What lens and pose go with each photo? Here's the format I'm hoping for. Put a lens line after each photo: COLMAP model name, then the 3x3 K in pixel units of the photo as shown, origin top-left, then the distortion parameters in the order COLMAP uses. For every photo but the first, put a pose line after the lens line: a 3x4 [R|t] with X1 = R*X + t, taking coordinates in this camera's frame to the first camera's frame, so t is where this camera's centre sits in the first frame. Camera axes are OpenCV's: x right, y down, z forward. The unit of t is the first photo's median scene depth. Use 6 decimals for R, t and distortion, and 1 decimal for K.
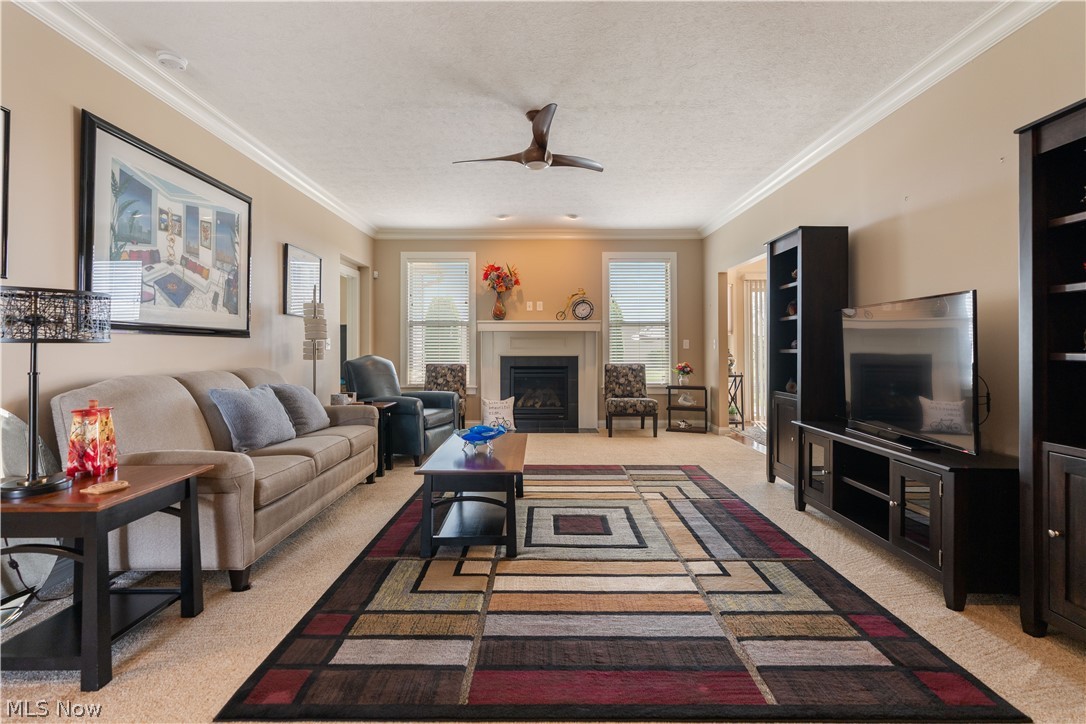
lens RADIAL K [[507.4, 0, 540.4], [0, 507.4, 338.0], [0, 0, 1]] dist [-0.001868, 0.000903]
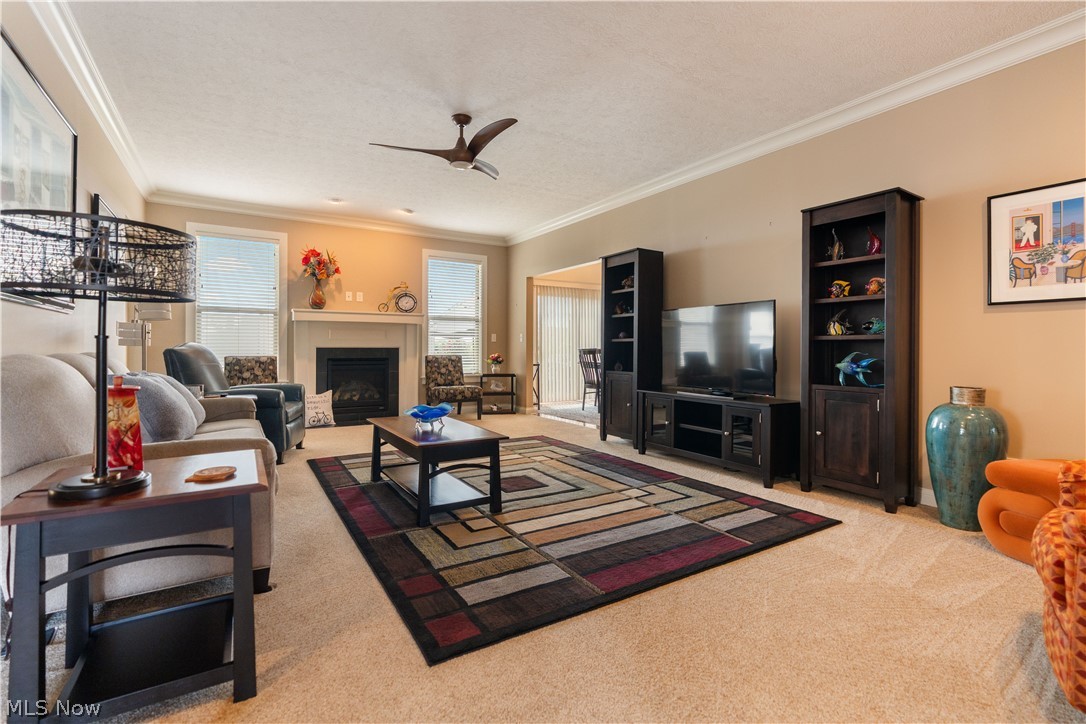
lens RADIAL K [[491.4, 0, 545.2], [0, 491.4, 342.2], [0, 0, 1]] dist [-0.004728, 0.000742]
pose [[0.847918, 0.009945, 0.530034, -0.231969], [-0.014435, 0.999886, 0.004332, 0.018146], [-0.529931, -0.011324, 0.847965, 0.004957]]
